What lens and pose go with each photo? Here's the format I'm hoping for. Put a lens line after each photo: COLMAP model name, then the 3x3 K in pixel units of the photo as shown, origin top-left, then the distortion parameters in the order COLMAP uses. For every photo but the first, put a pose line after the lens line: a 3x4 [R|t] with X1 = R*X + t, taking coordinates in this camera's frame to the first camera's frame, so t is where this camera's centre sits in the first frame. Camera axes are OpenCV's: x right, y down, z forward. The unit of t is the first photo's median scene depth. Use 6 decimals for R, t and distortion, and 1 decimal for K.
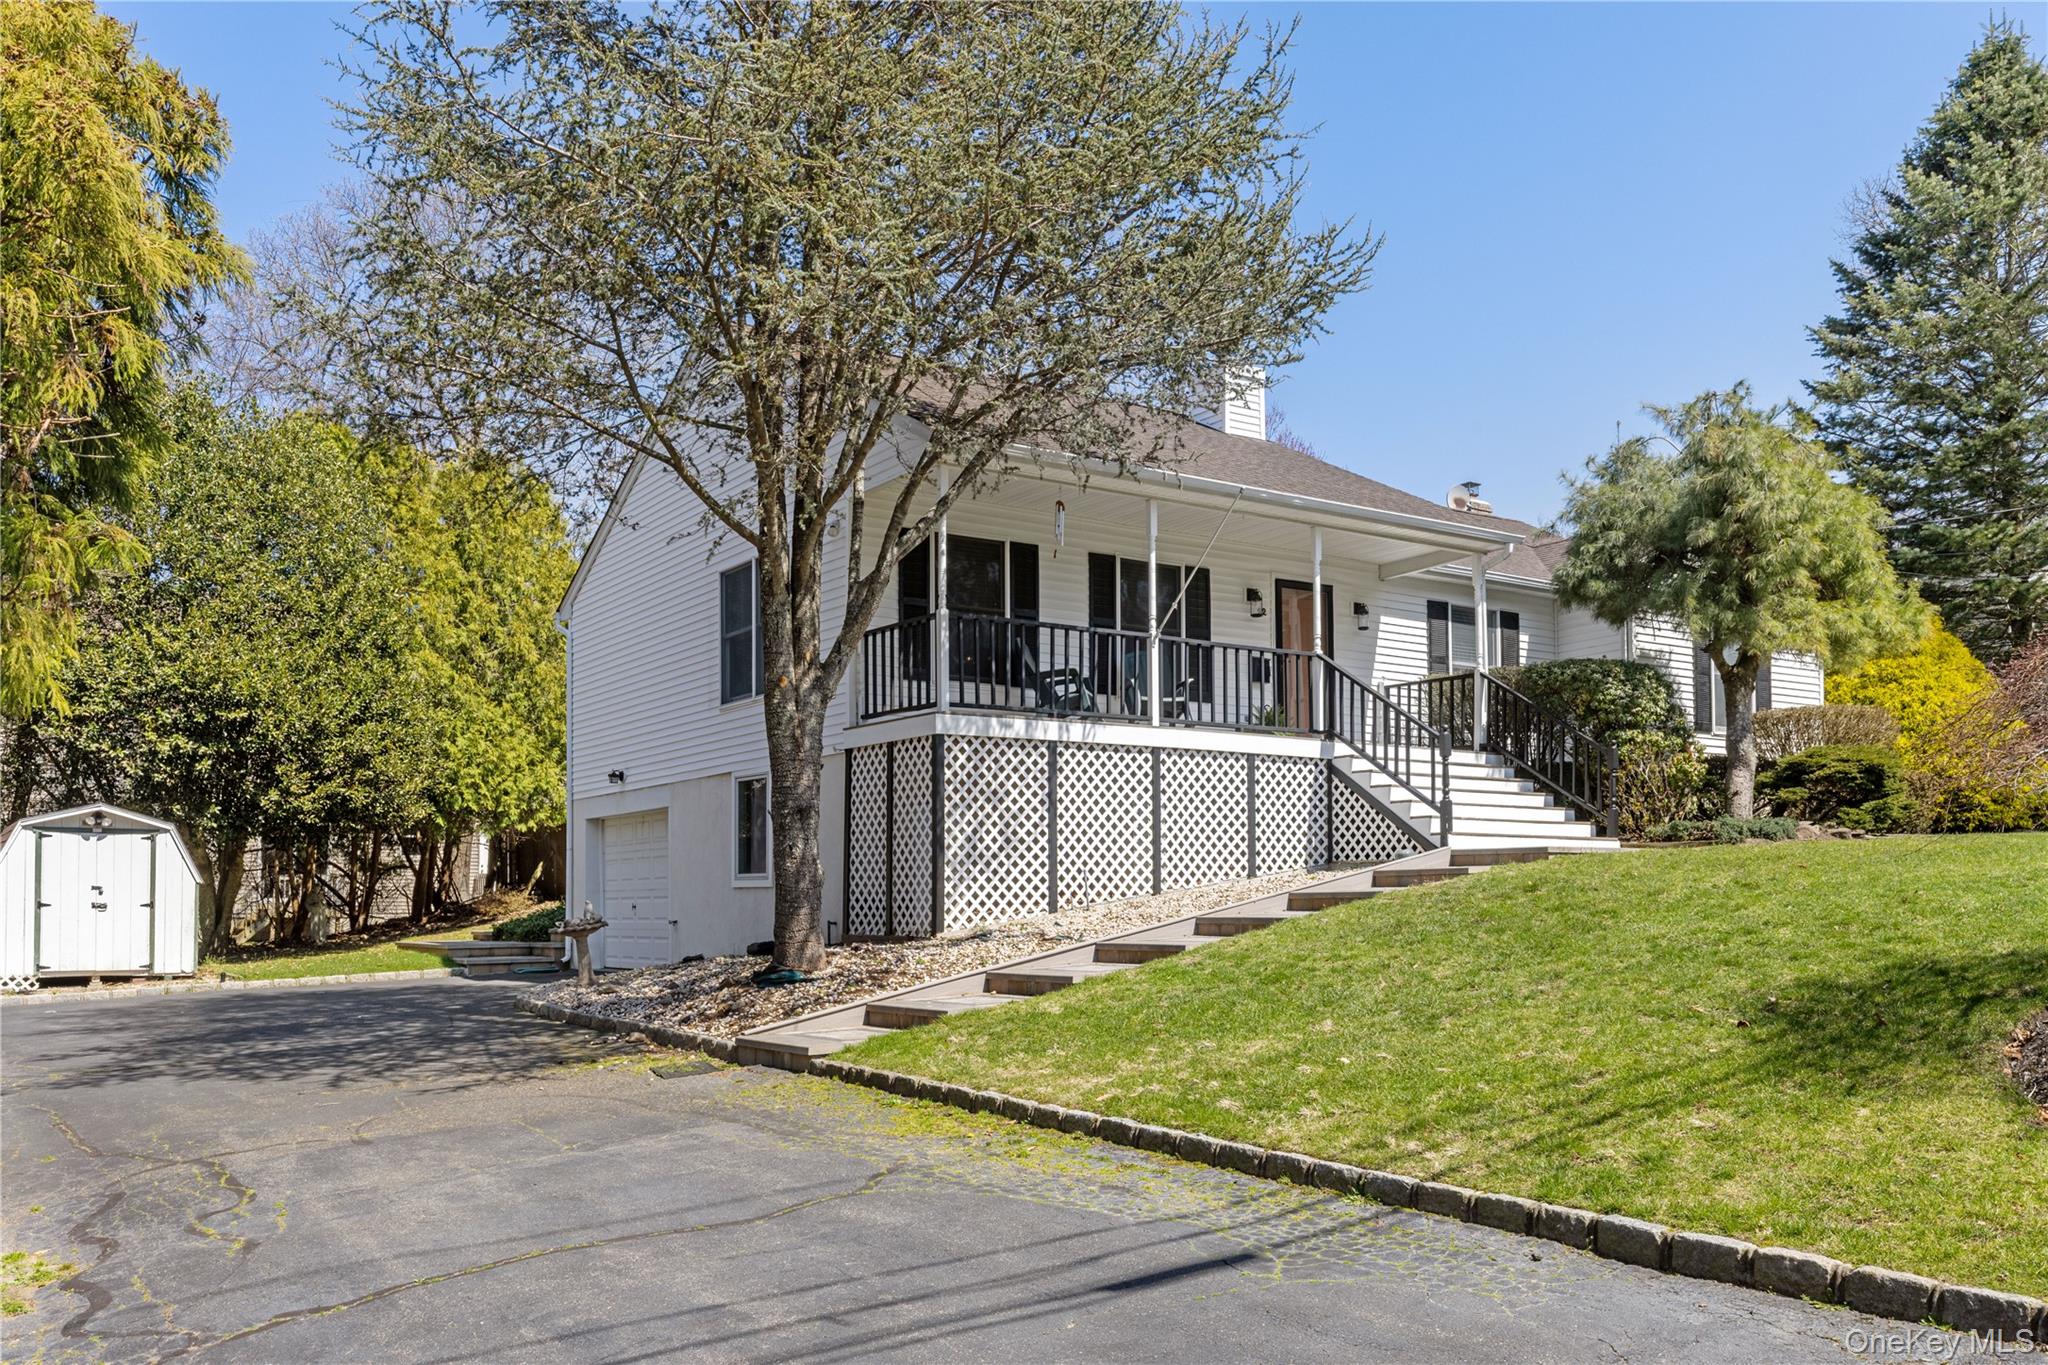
lens RADIAL K [[1658.2, 0, 1025.3], [0, 1658.2, 681.1], [0, 0, 1]] dist [0.003772, 0.001547]
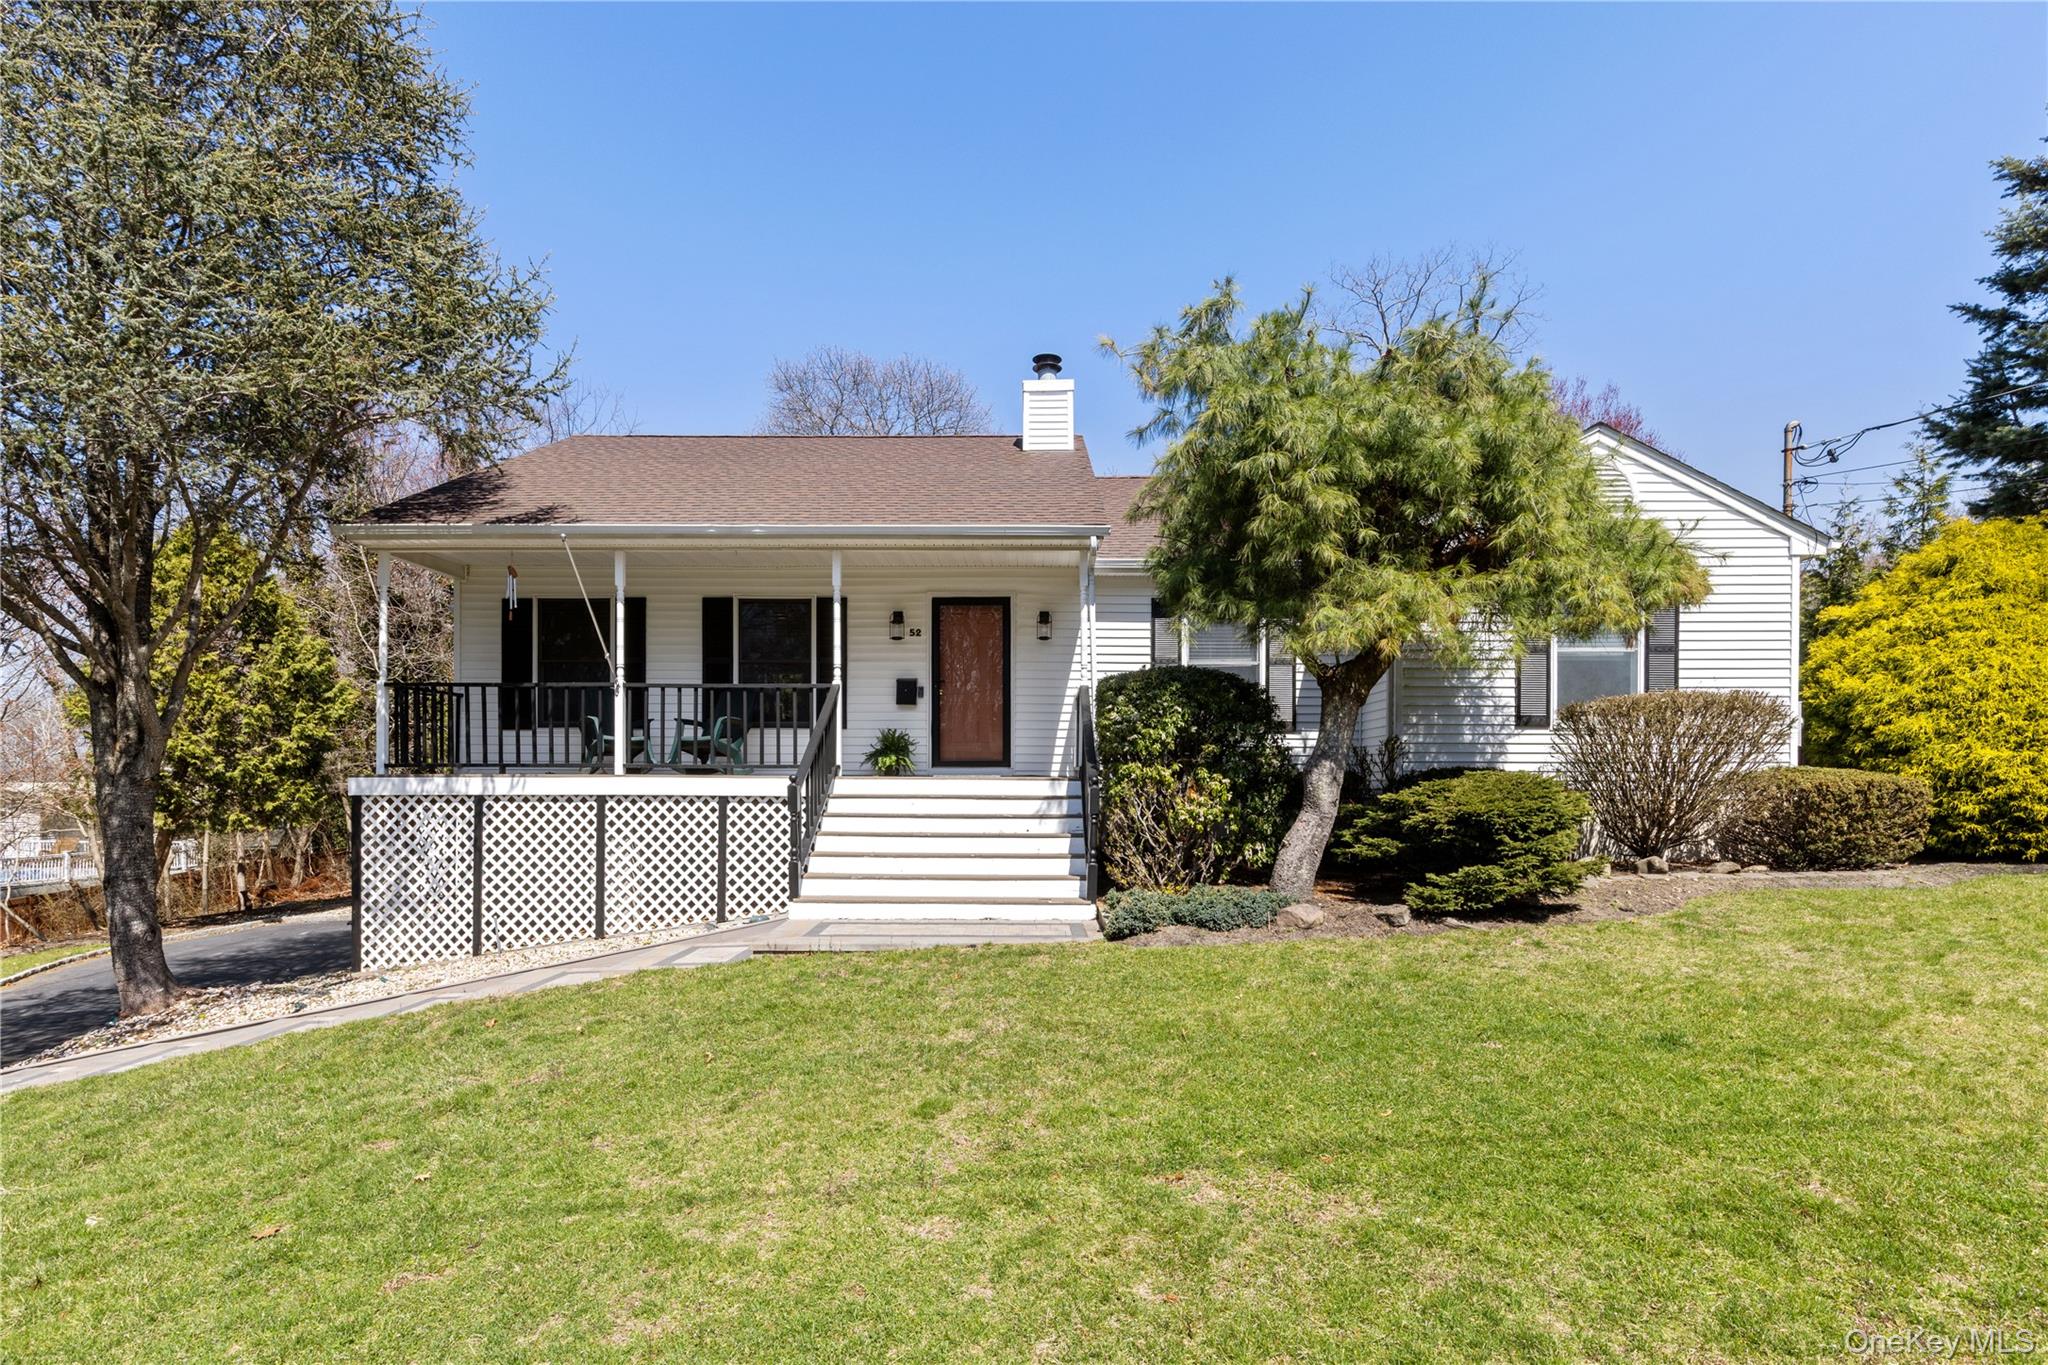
lens RADIAL K [[1027.3, 0, 1023.8], [0, 1027.3, 685.9], [0, 0, 1]] dist [-0.002883, -0.000065]
pose [[0.830399, -0.042023, -0.555582, 0.694303], [0.070079, 0.997110, 0.029324, -0.029914], [0.552745, -0.063285, 0.830944, 0.657826]]
